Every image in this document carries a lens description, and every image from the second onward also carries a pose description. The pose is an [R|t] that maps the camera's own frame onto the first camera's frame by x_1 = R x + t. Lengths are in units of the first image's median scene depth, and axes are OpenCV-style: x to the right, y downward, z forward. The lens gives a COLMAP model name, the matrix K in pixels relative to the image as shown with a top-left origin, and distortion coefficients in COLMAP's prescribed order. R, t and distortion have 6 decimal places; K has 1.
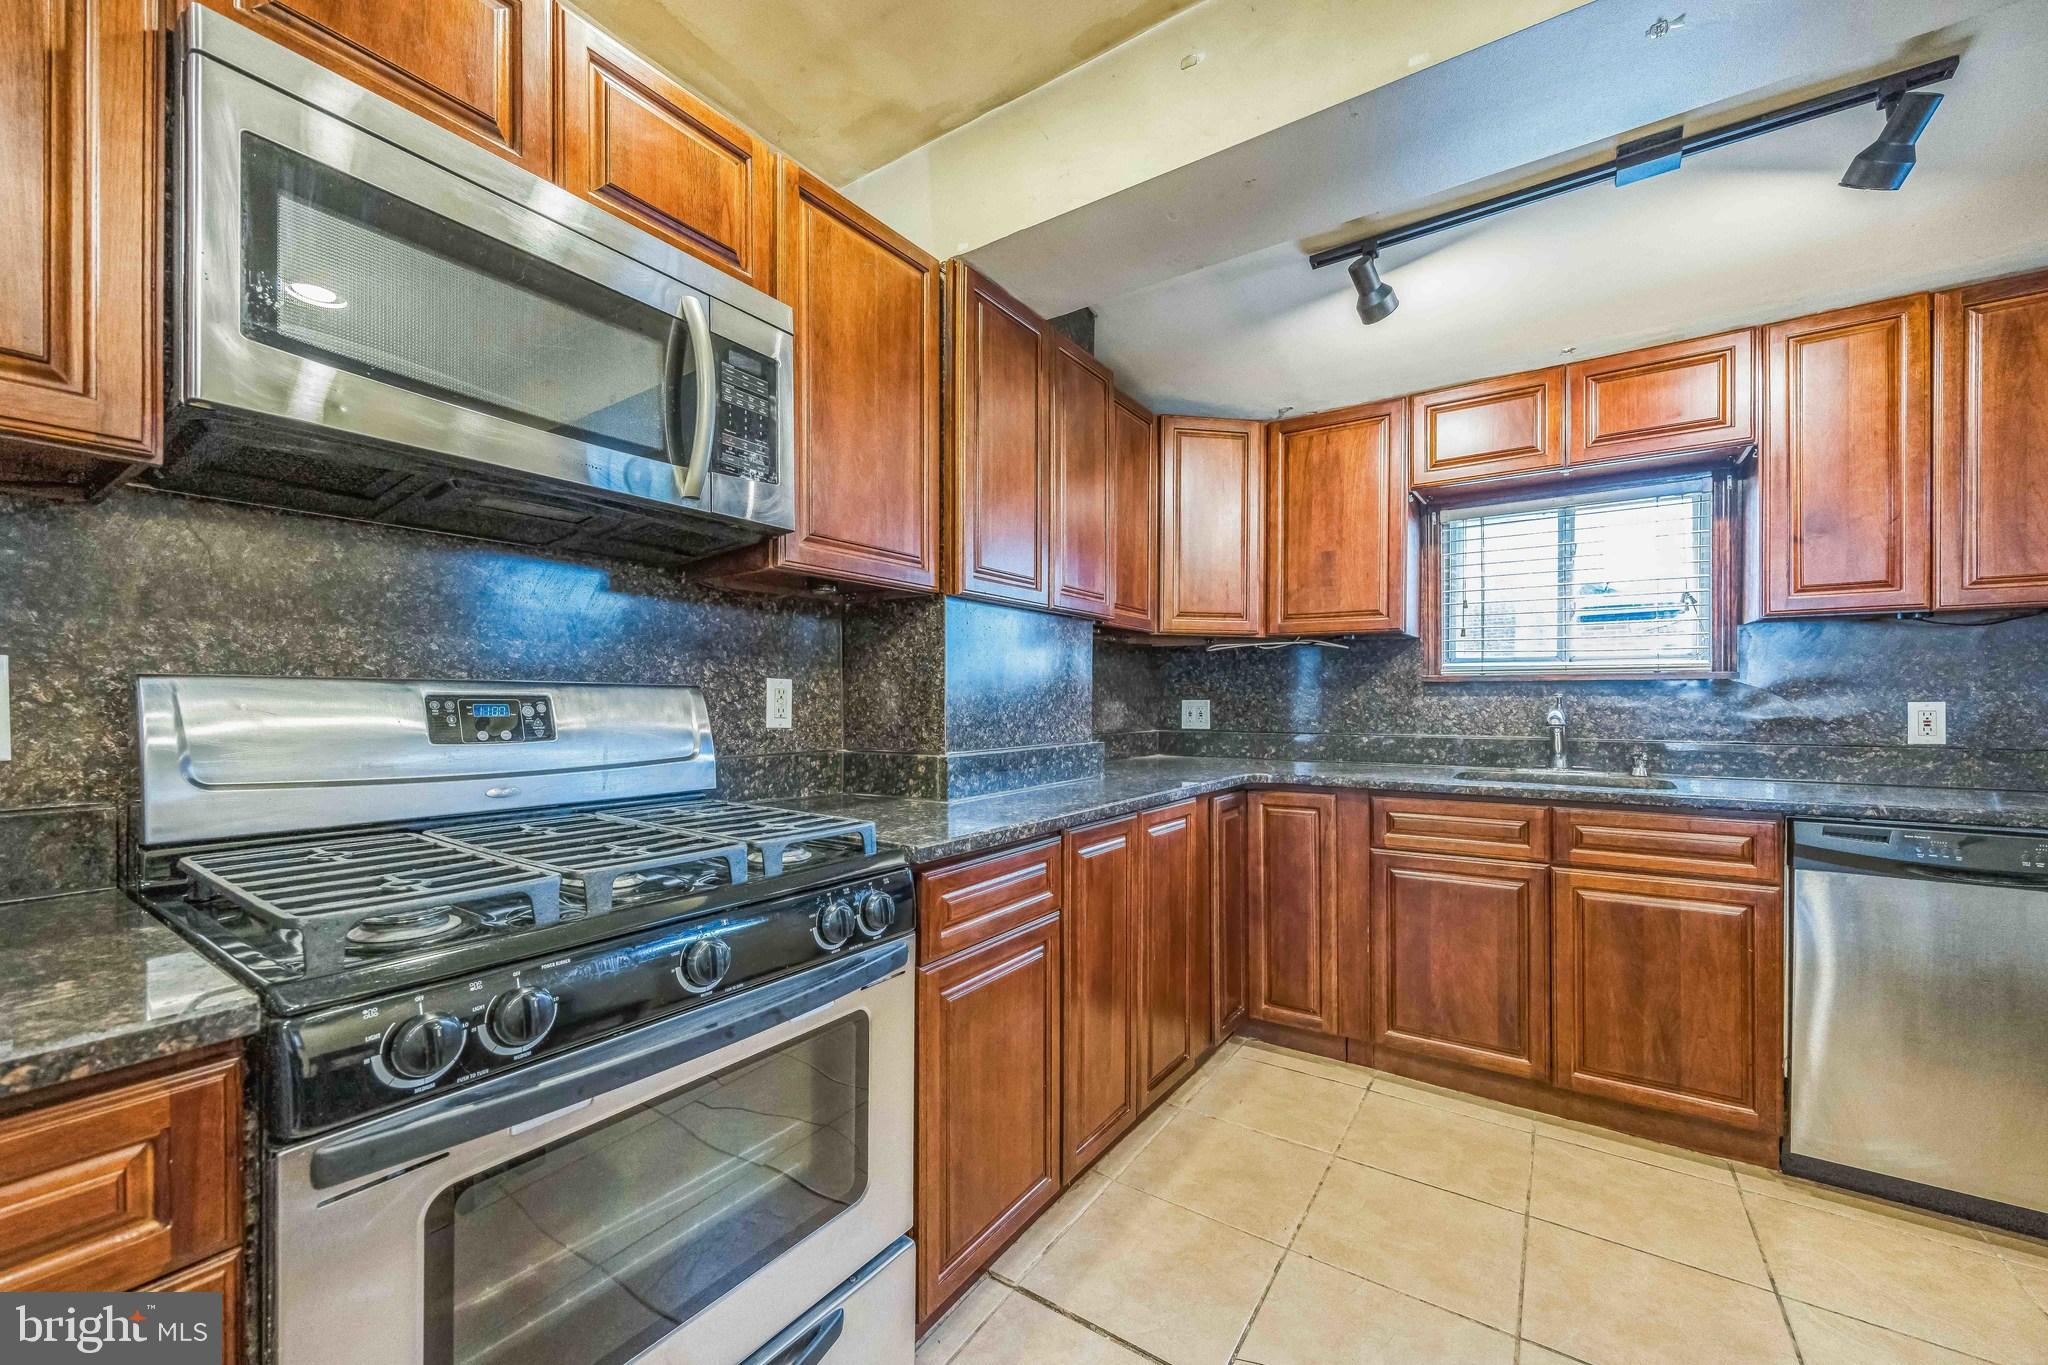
lens RADIAL K [[798.1, 0, 1020.5], [0, 798.1, 703.4], [0, 0, 1]] dist [-0.002494, 0.000112]
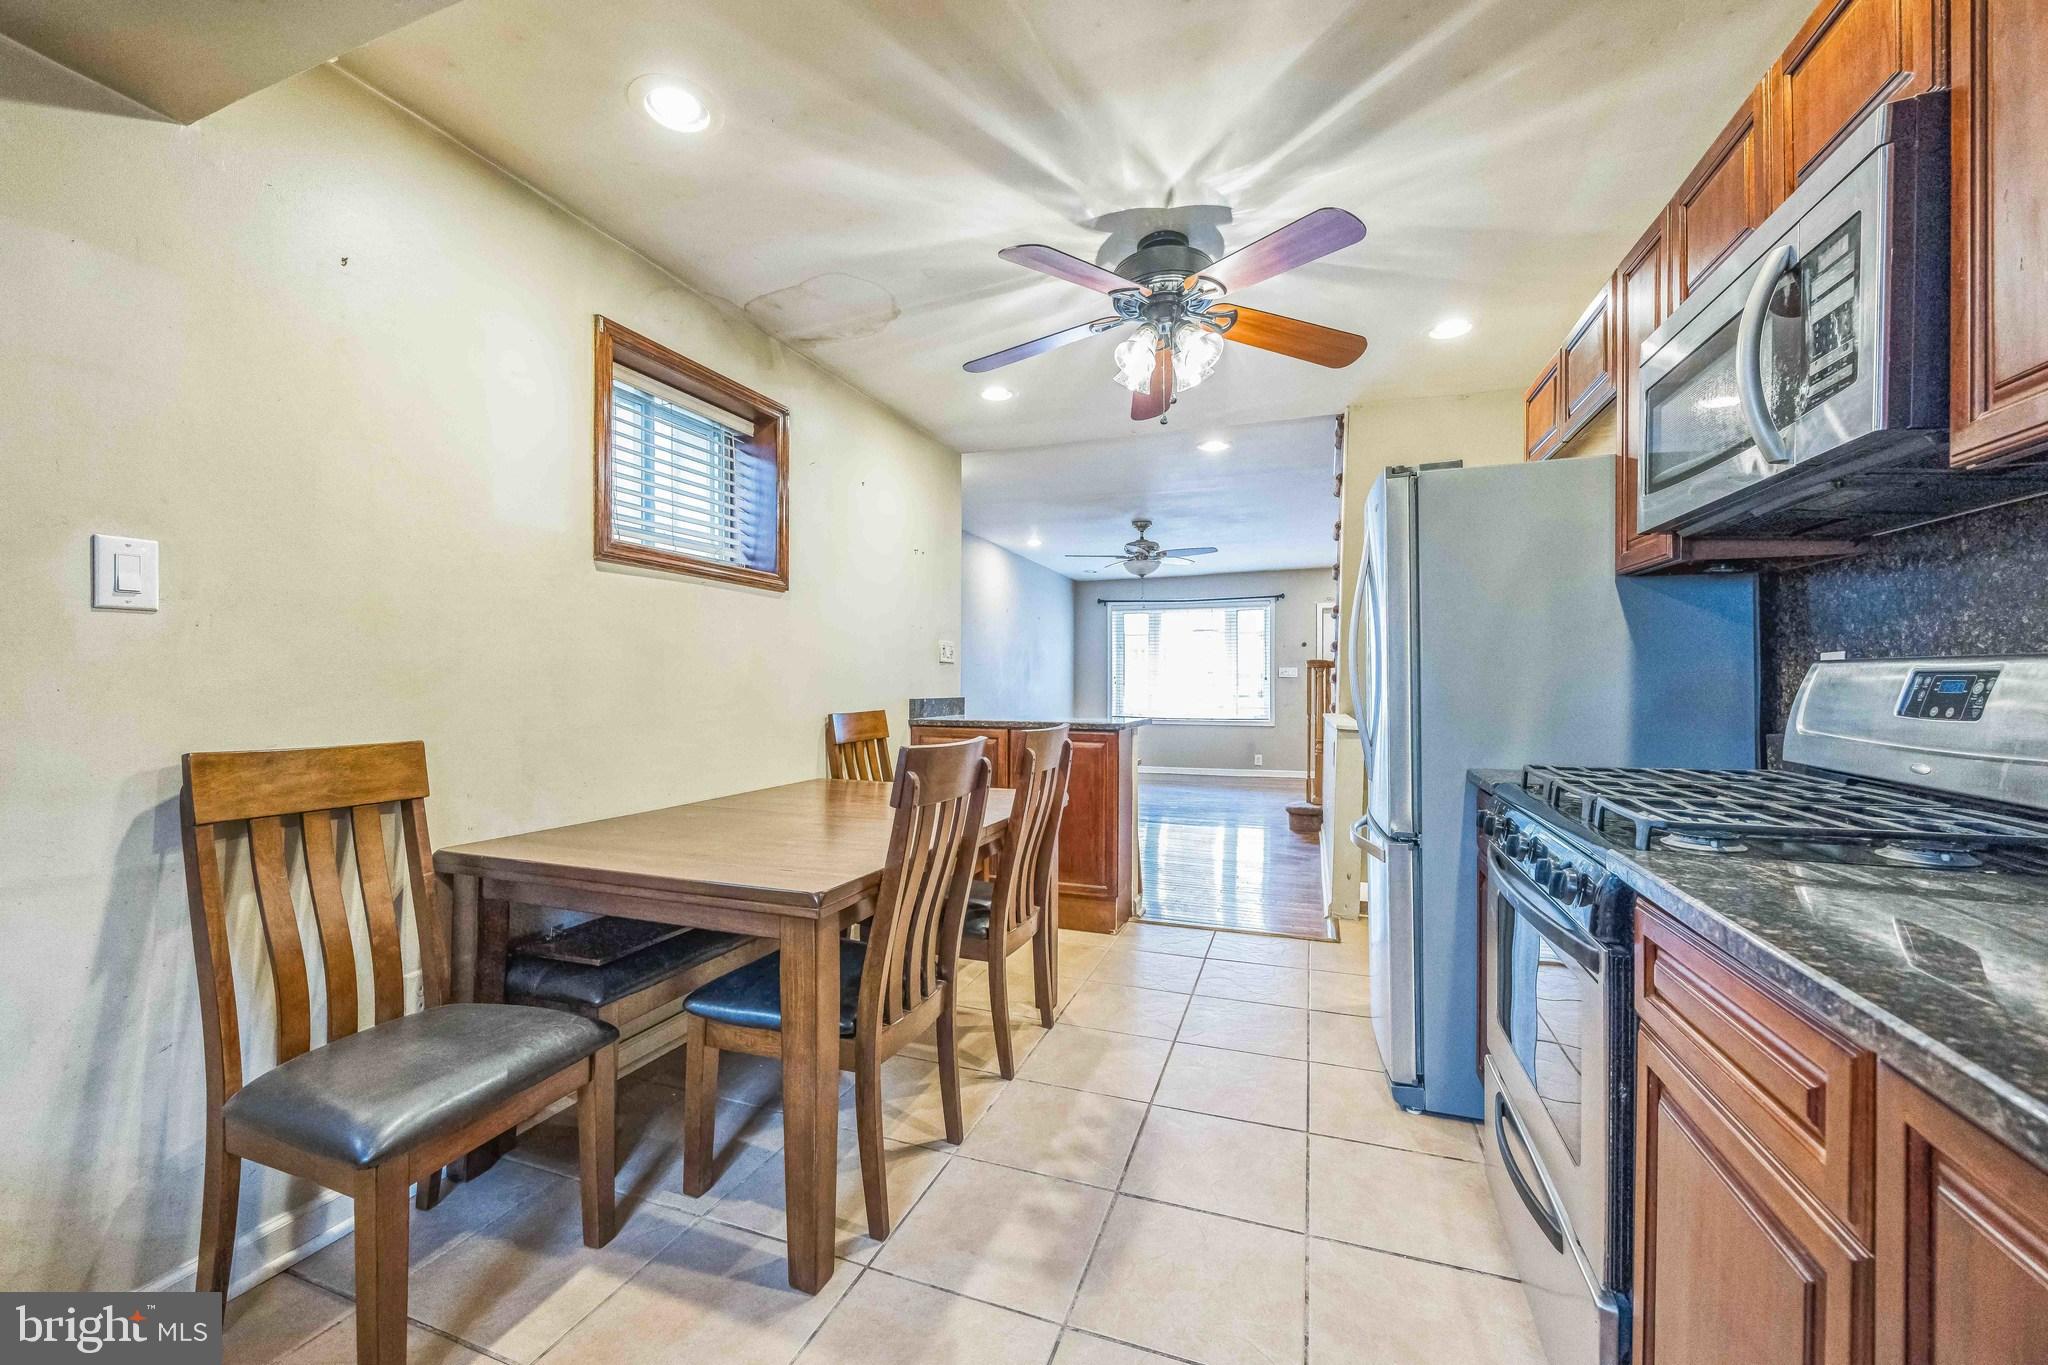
lens RADIAL K [[798.1, 0, 1017.8], [0, 798.1, 681.0], [0, 0, 1]] dist [-0.002494, 0.000112]
pose [[-0.970350, 0.001429, -0.241699, 0.382781], [0.000264, 0.999988, 0.004853, -0.001662], [0.241703, 0.004645, -0.970339, 0.944427]]
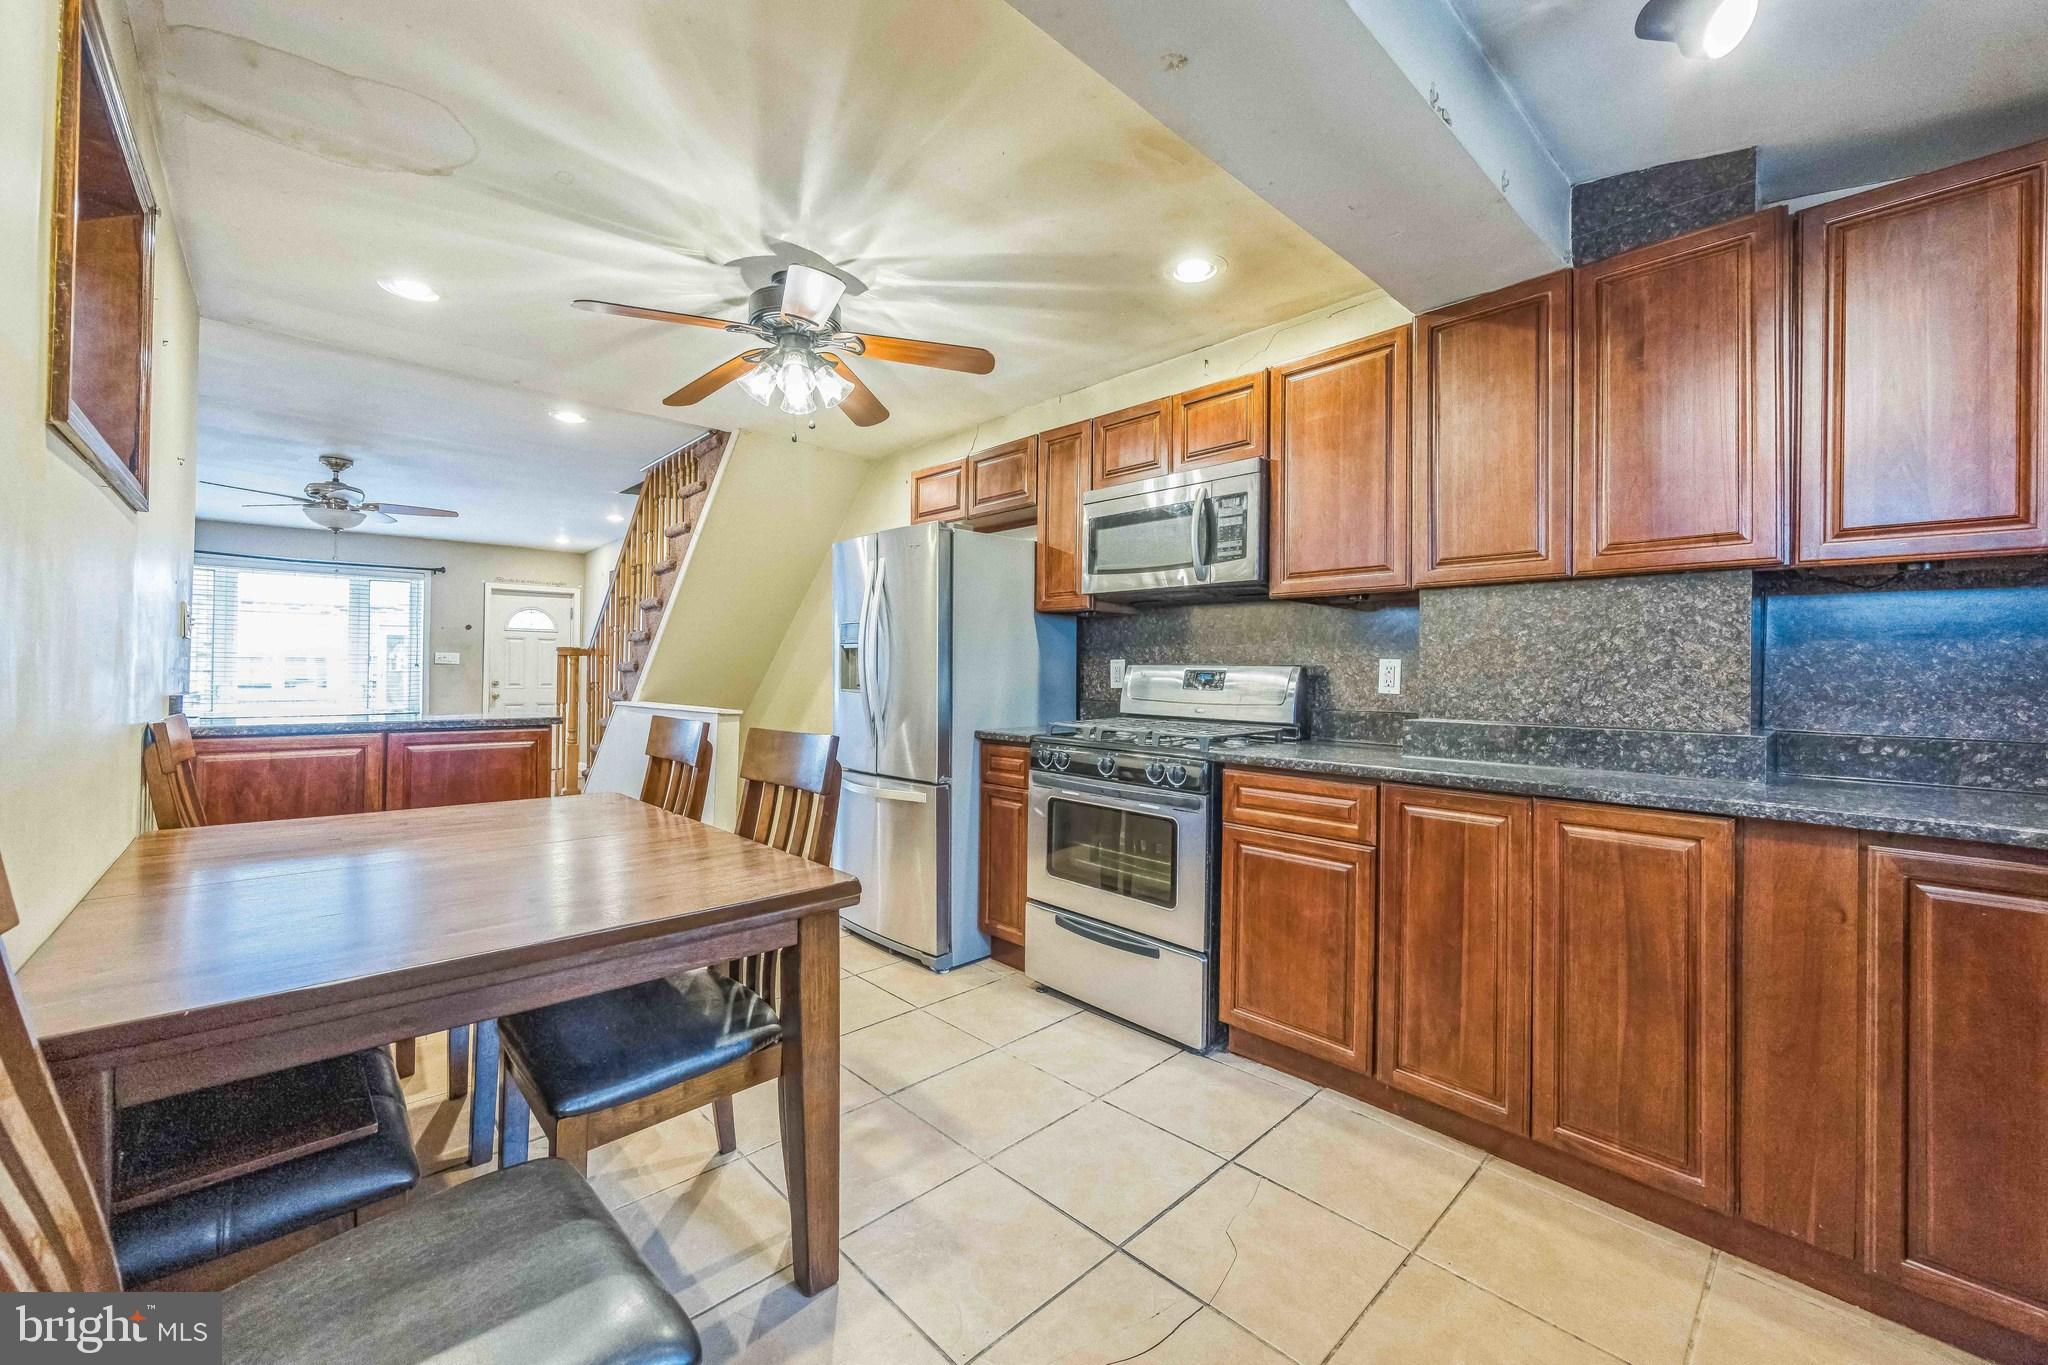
lens RADIAL K [[798.1, 0, 1017.1], [0, 798.1, 665.0], [0, 0, 1]] dist [-0.002494, 0.000112]
pose [[-0.216252, -0.007876, -0.976306, 1.015727], [-0.011309, 0.999921, -0.005561, -0.003653], [0.976272, 0.009839, -0.216324, 0.546465]]
